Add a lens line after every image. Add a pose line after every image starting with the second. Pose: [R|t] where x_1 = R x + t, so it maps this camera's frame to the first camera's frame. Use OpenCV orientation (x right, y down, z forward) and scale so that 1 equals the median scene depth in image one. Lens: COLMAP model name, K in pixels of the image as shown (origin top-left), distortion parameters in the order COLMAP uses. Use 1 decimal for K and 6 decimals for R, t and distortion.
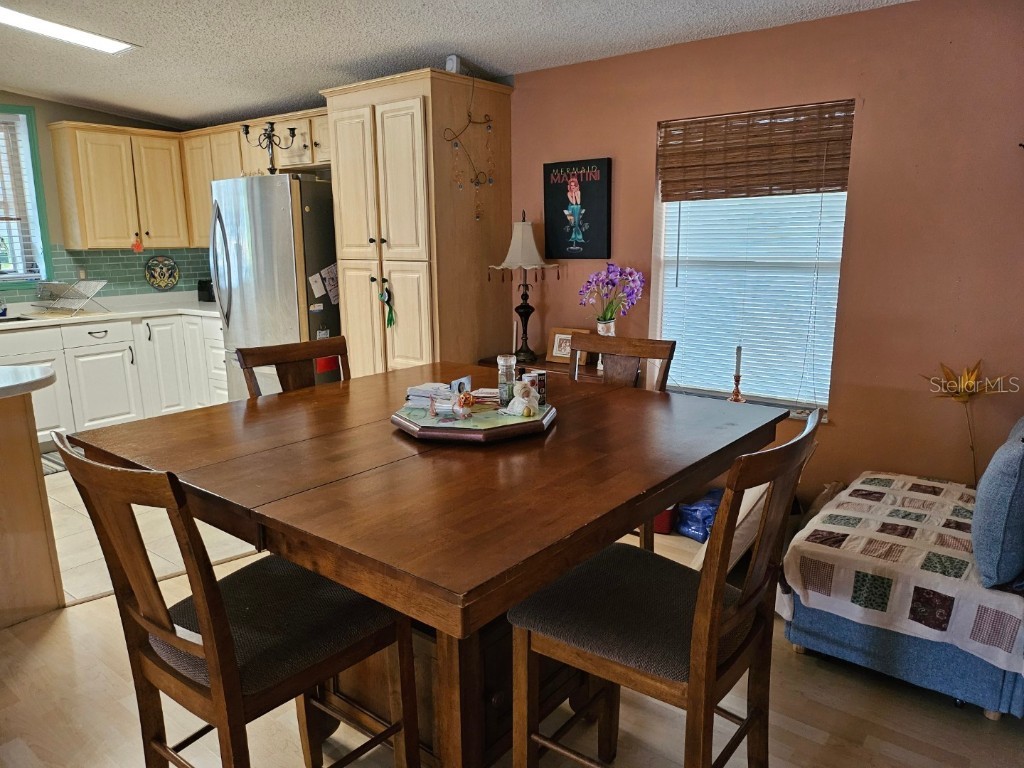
lens RADIAL K [[723.8, 0, 510.4], [0, 723.8, 385.3], [0, 0, 1]] dist [0.046414, -0.049965]
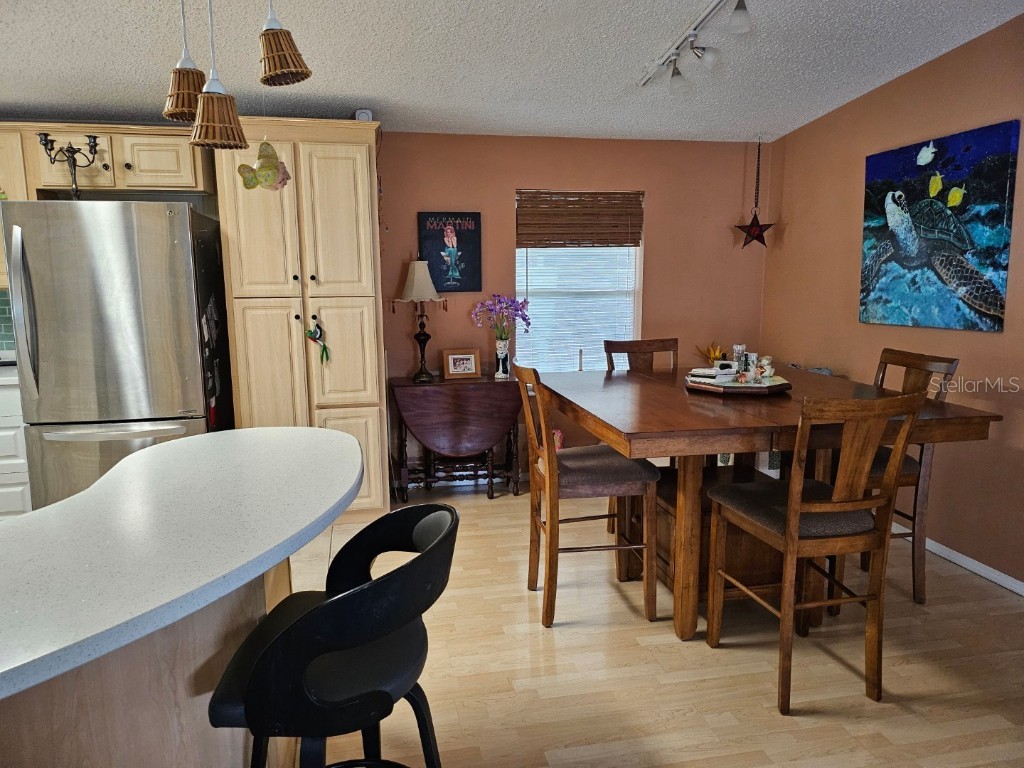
lens RADIAL K [[723.8, 0, 511.7], [0, 723.8, 384.5], [0, 0, 1]] dist [0.046414, -0.049965]
pose [[0.642549, -0.119630, 0.756848, -0.796172], [0.144910, 0.988885, 0.033281, -0.048788], [-0.752417, 0.088290, 0.652743, 0.153582]]
